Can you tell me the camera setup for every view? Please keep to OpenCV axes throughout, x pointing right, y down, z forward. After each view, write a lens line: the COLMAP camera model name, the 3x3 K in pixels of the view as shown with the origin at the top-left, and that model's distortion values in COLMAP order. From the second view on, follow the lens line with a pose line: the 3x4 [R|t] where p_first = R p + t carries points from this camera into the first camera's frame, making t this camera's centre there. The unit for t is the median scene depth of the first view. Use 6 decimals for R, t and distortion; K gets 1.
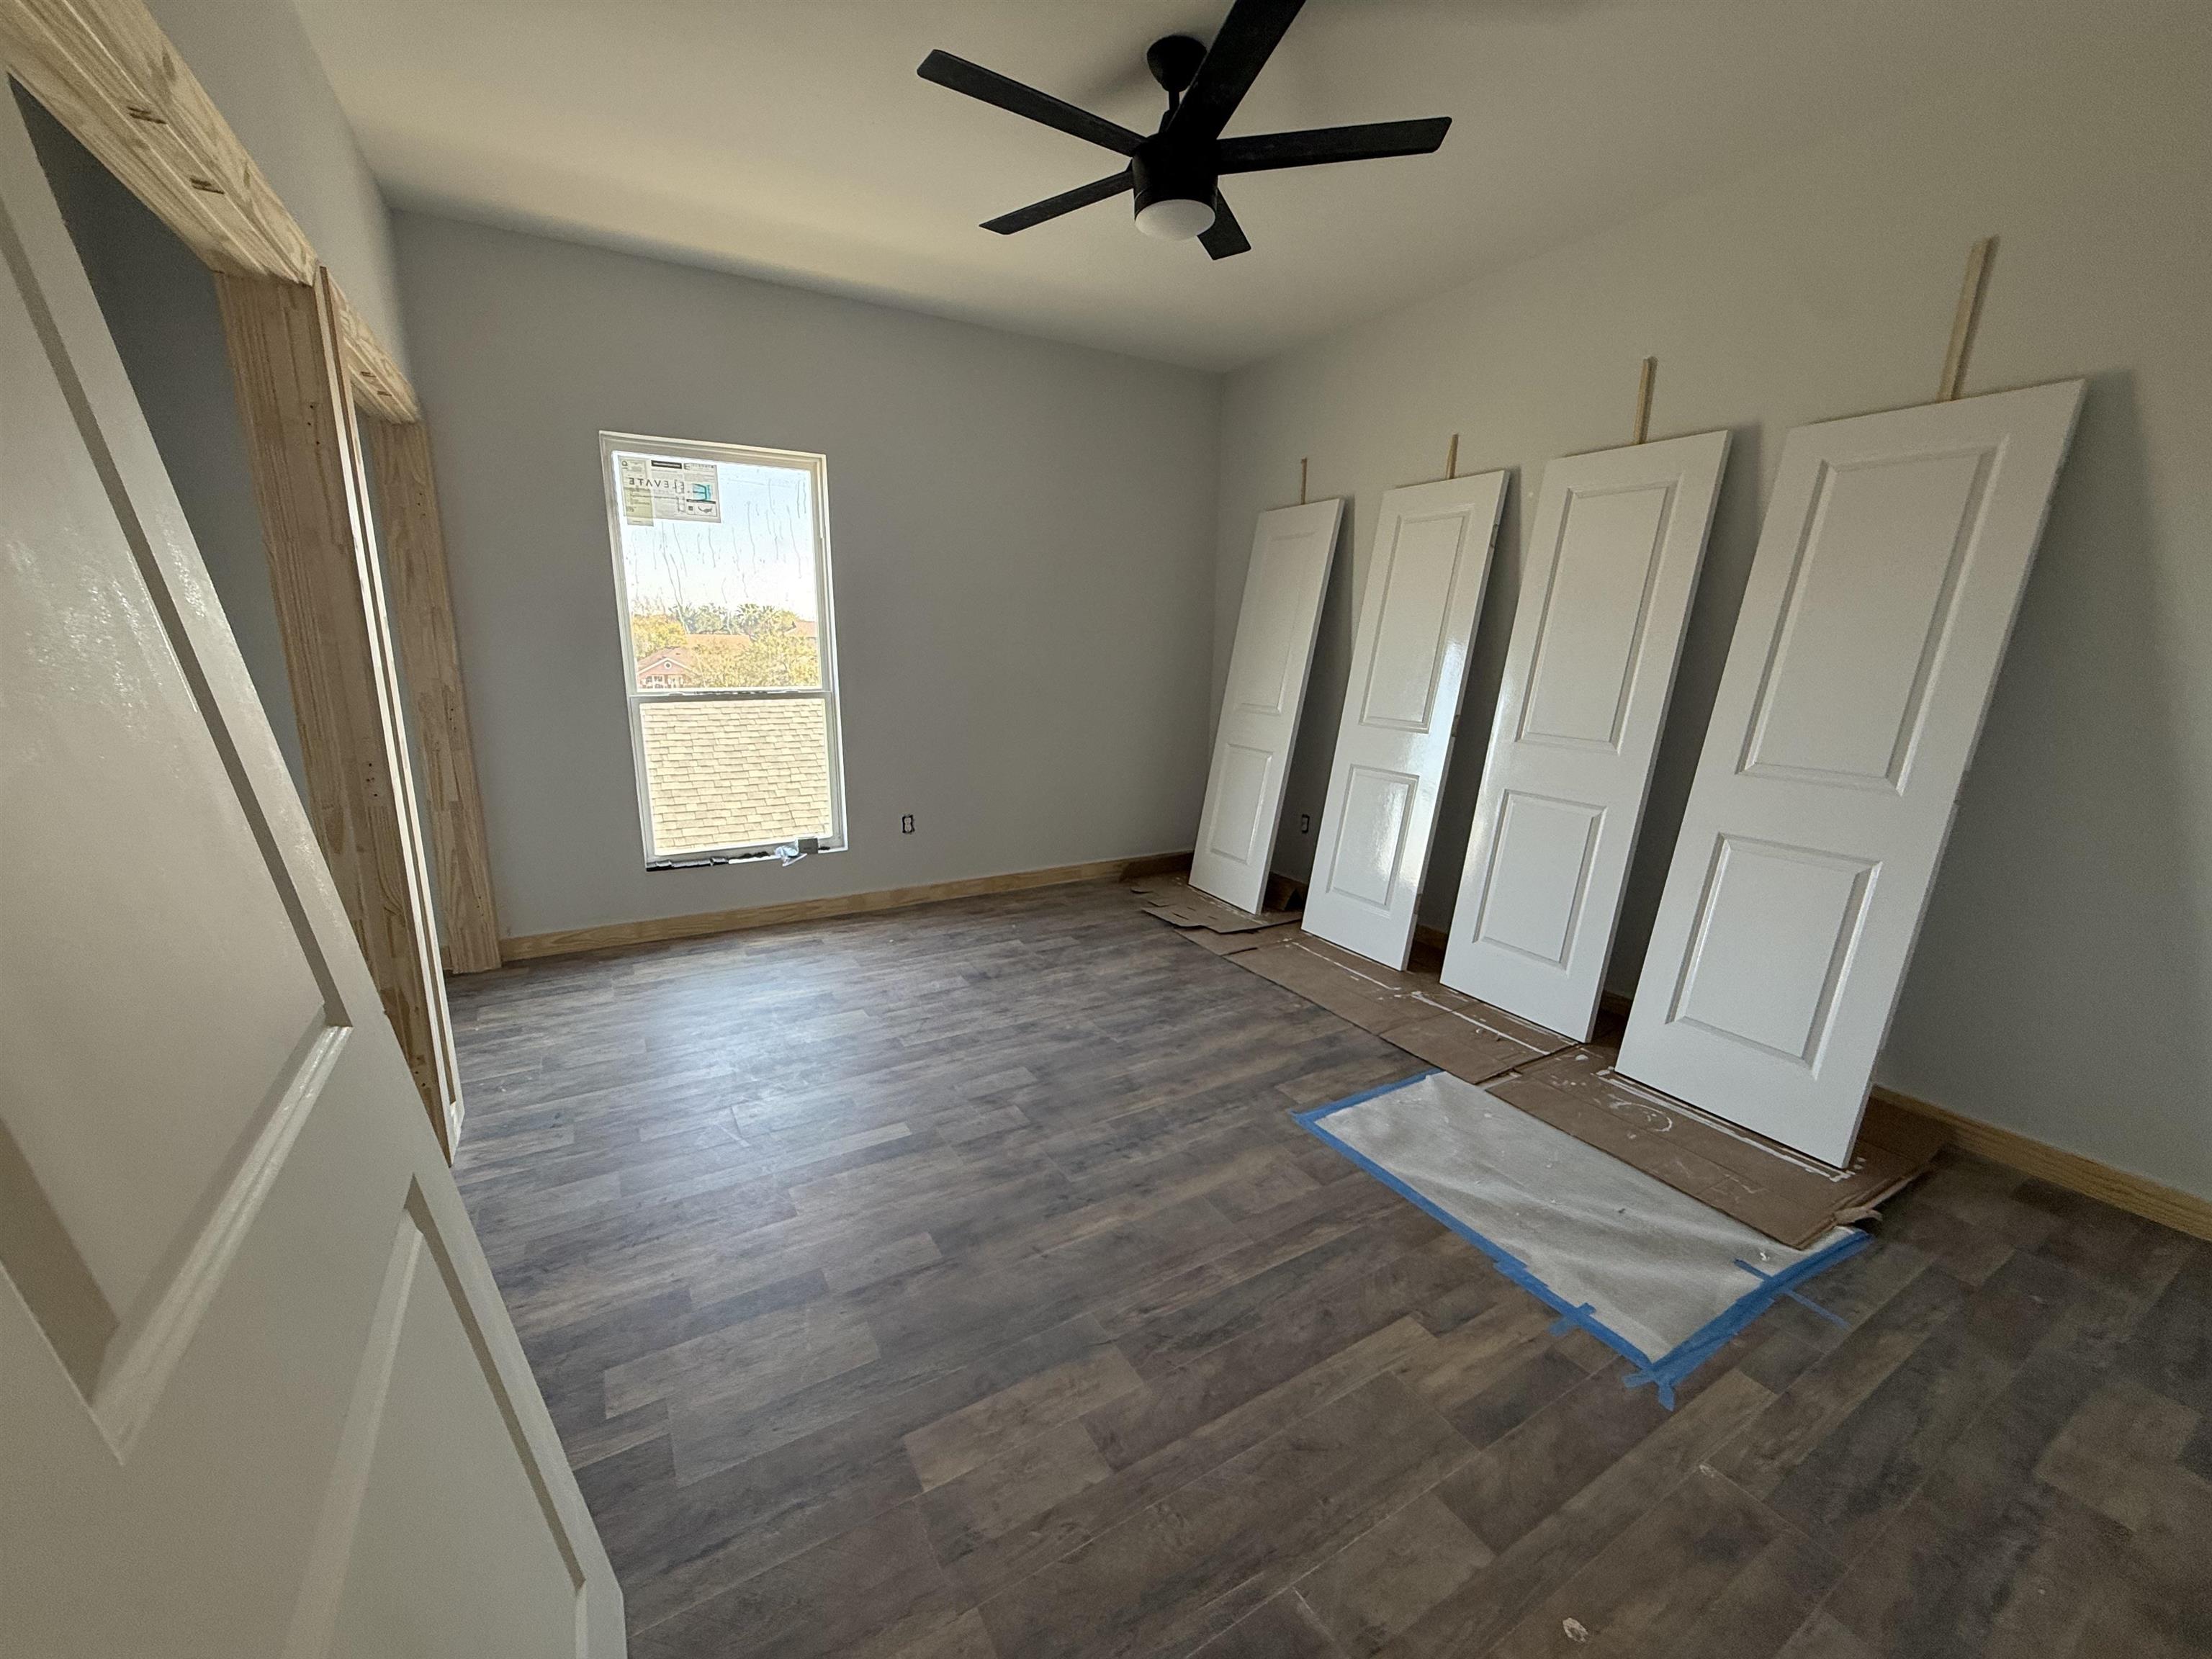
lens RADIAL K [[877.0, 0, 1106.7], [0, 877.0, 828.0], [0, 0, 1]] dist [0.001605, -0.000225]
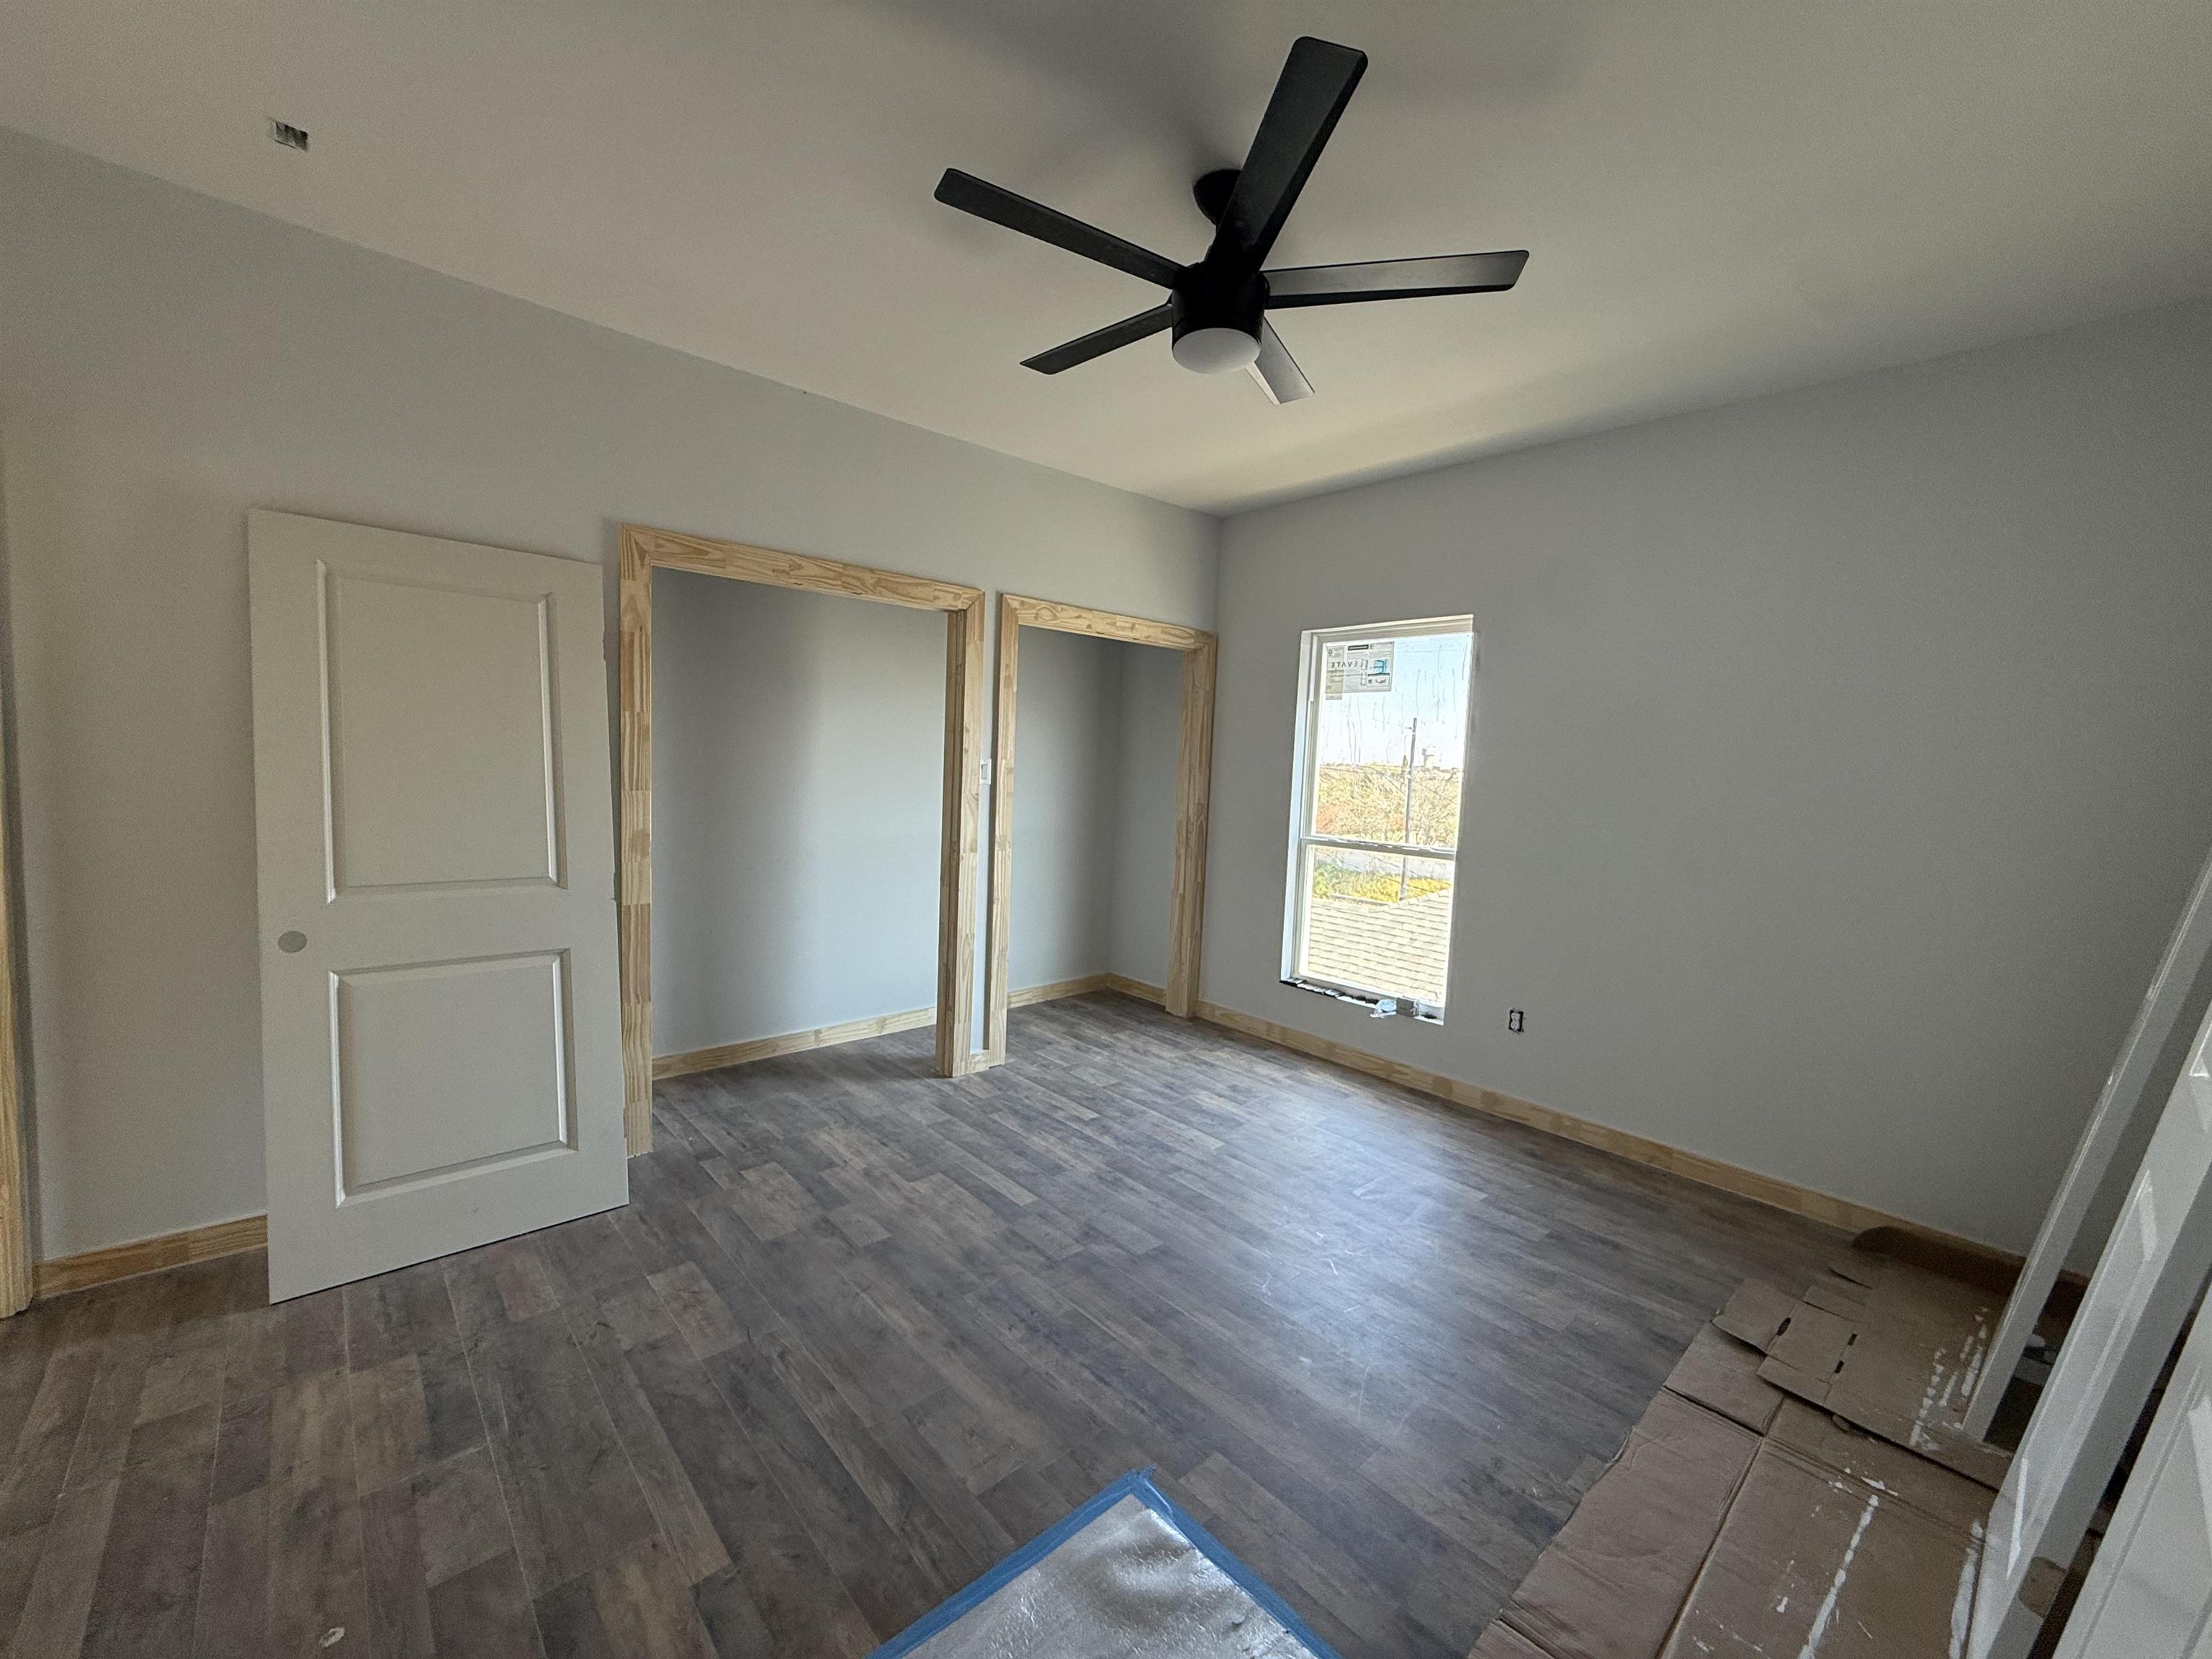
lens RADIAL K [[877.0, 0, 1103.1], [0, 877.0, 835.3], [0, 0, 1]] dist [0.001605, -0.000225]
pose [[0.204129, 0.078964, -0.975754, 0.596057], [-0.247388, 0.968551, 0.026628, -0.121301], [0.947170, 0.235954, 0.217244, 0.492477]]
